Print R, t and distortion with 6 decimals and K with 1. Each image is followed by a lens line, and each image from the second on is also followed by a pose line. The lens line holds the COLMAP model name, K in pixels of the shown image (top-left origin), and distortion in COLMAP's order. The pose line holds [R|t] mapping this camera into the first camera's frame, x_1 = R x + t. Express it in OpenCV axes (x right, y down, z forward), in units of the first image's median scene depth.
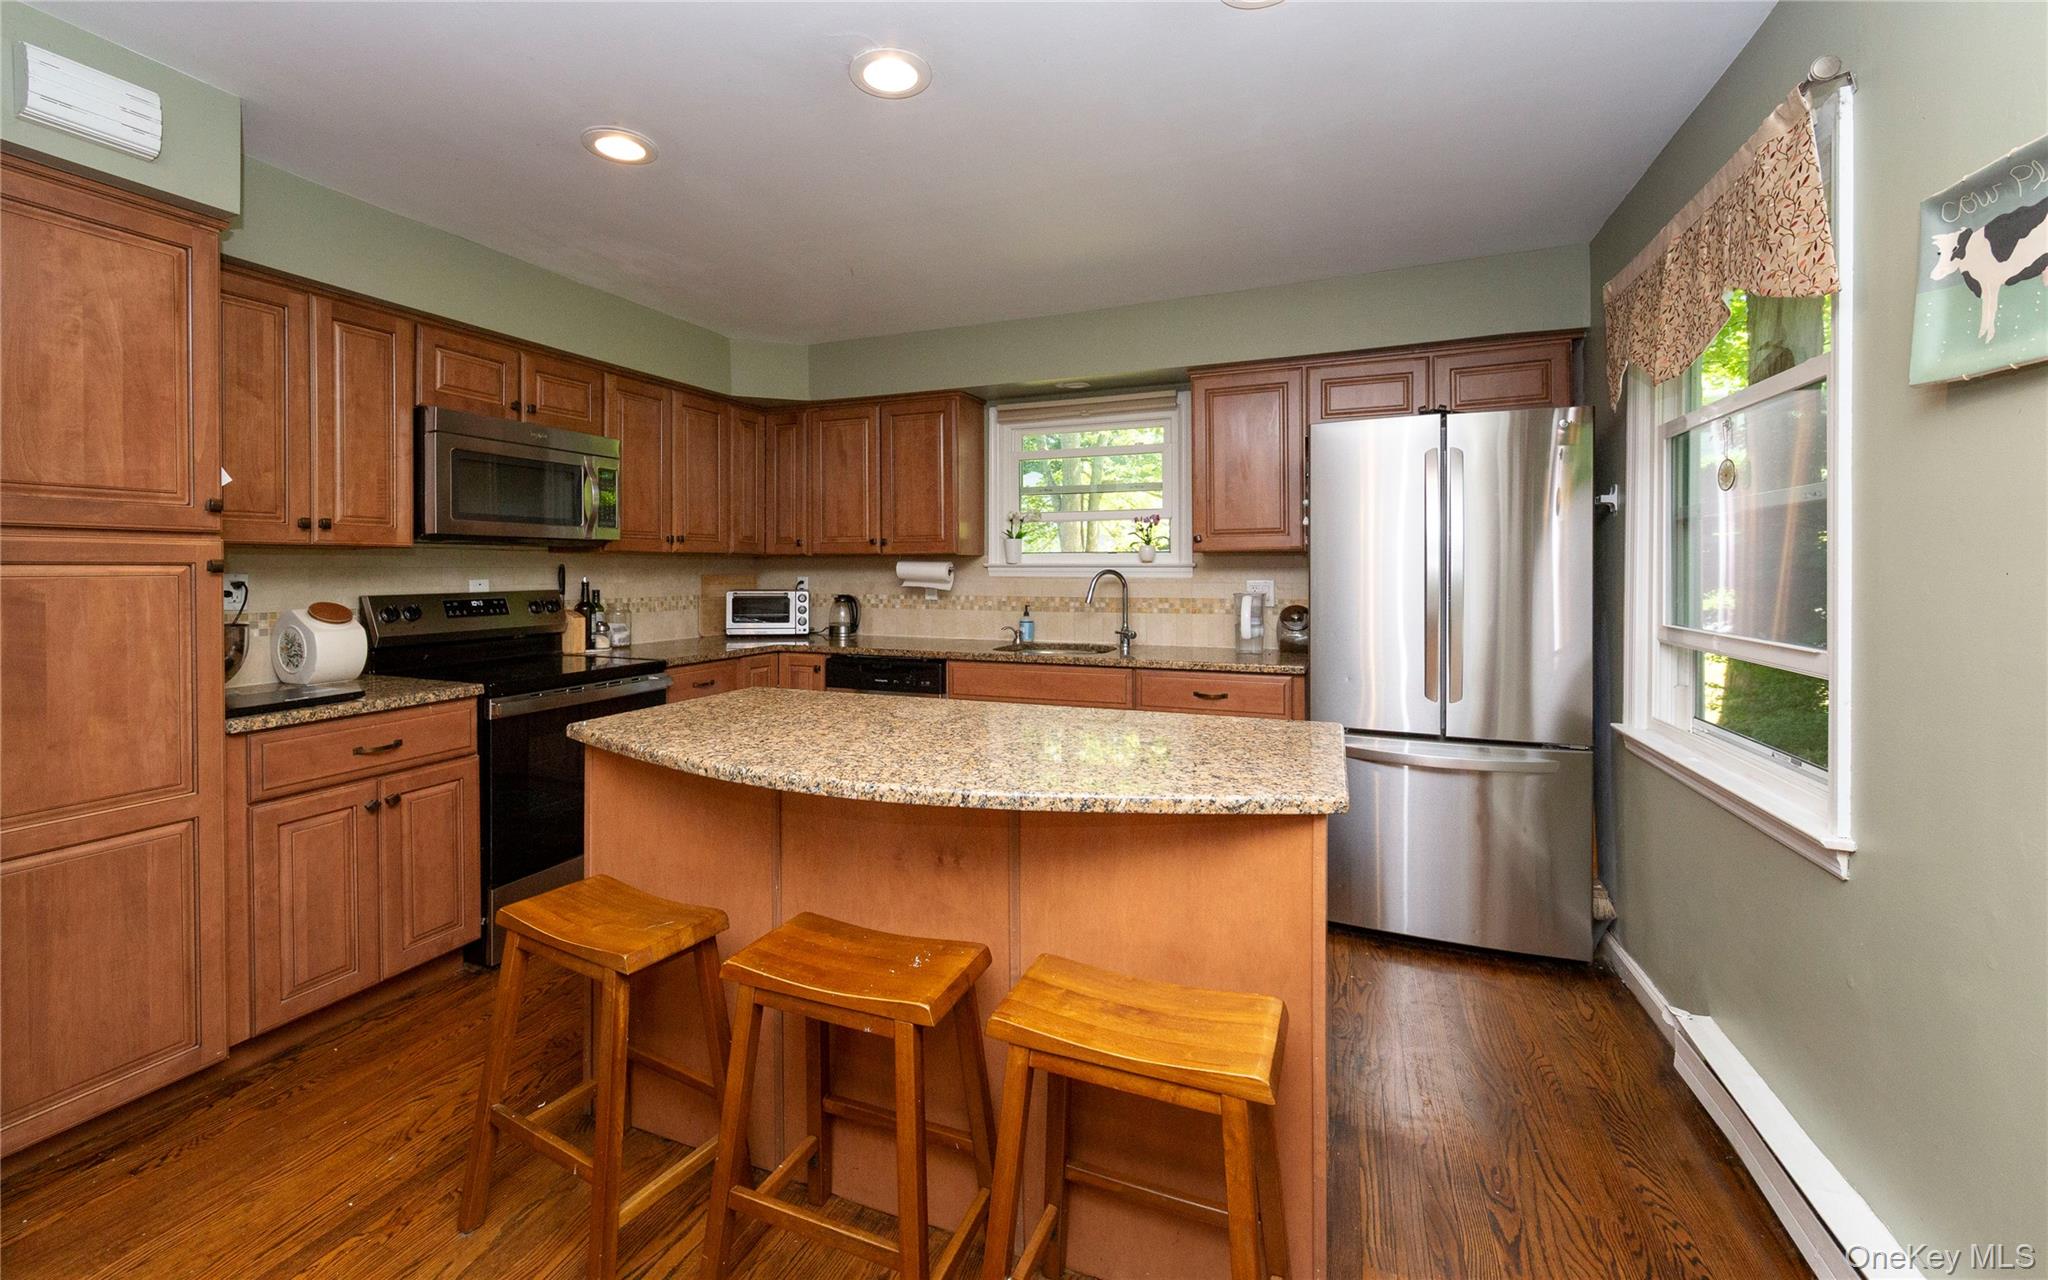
lens RADIAL K [[851.1, 0, 971.5], [0, 851.1, 572.1], [0, 0, 1]] dist [-0.001928, -0.000427]
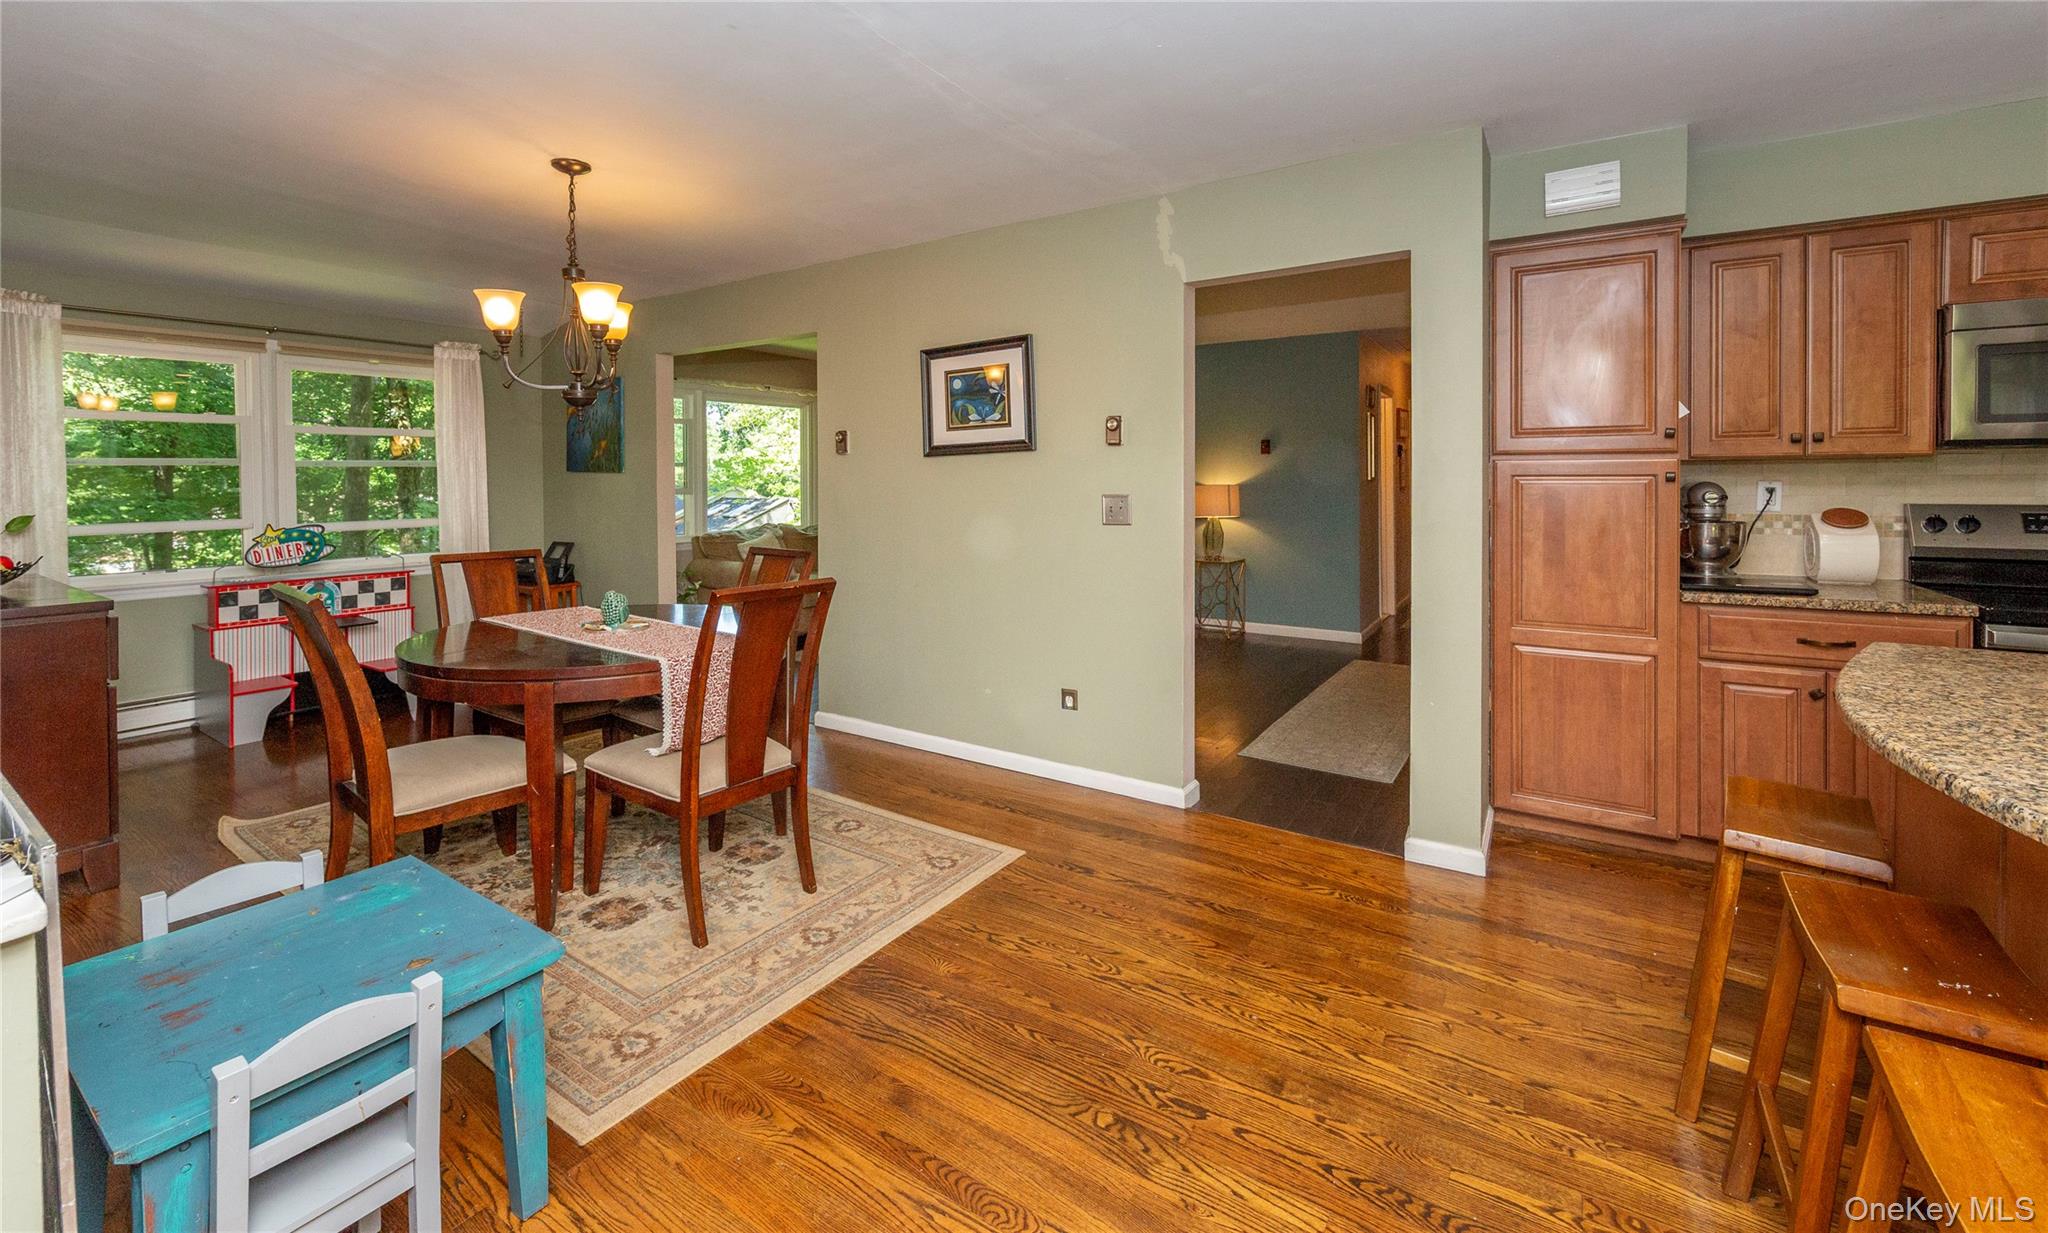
lens RADIAL K [[820.3, 0, 1028.7], [0, 820.3, 473.7], [0, 0, 1]] dist [-0.002173, -0.000188]
pose [[-0.169662, -0.000699, -0.985502, 0.473418], [0.002900, 0.999995, -0.001209, -0.010952], [0.985498, -0.003063, -0.169659, 0.164677]]
